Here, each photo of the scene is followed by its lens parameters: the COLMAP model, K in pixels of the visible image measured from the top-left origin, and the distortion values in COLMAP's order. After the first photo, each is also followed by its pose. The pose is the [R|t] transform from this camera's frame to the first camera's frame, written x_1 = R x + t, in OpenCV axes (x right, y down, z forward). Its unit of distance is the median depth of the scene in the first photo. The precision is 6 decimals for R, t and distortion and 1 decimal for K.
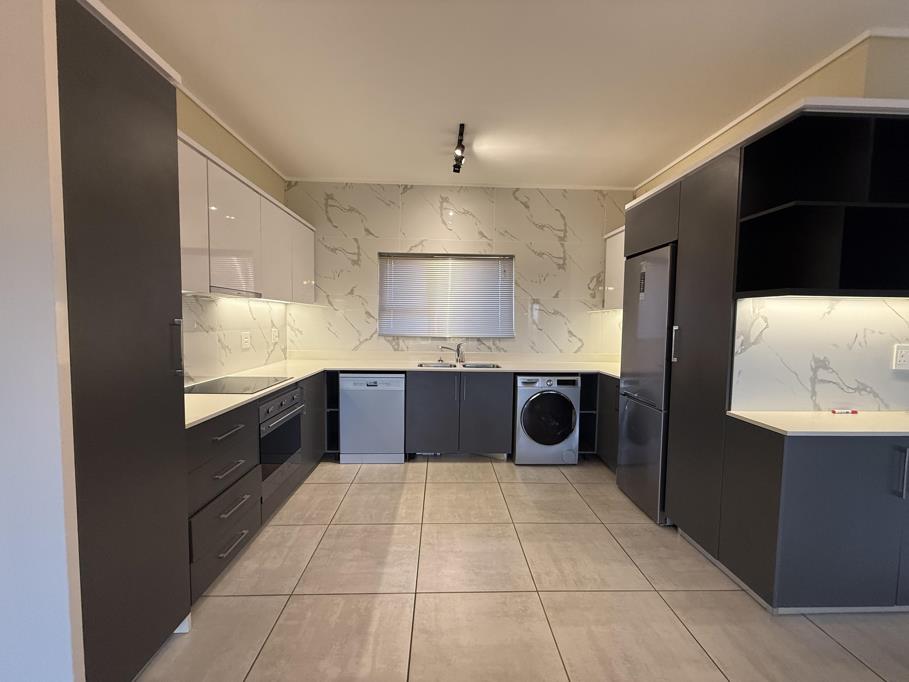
lens RADIAL K [[362.2, 0, 454.5], [0, 362.2, 341.0], [0, 0, 1]] dist [-0.001235, -0.000162]
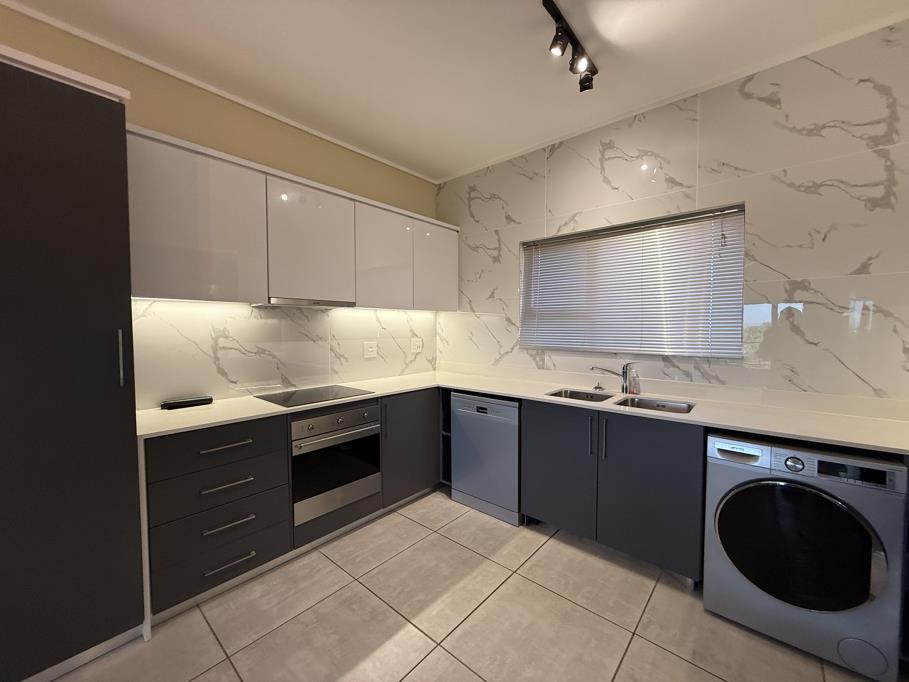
lens RADIAL K [[362.2, 0, 454.5], [0, 362.2, 341.0], [0, 0, 1]] dist [-0.001235, -0.000162]
pose [[0.728956, 0.011368, -0.684467, 0.229501], [-0.028222, 0.999511, -0.013455, -0.015735], [0.683979, 0.029125, 0.728920, 0.338248]]
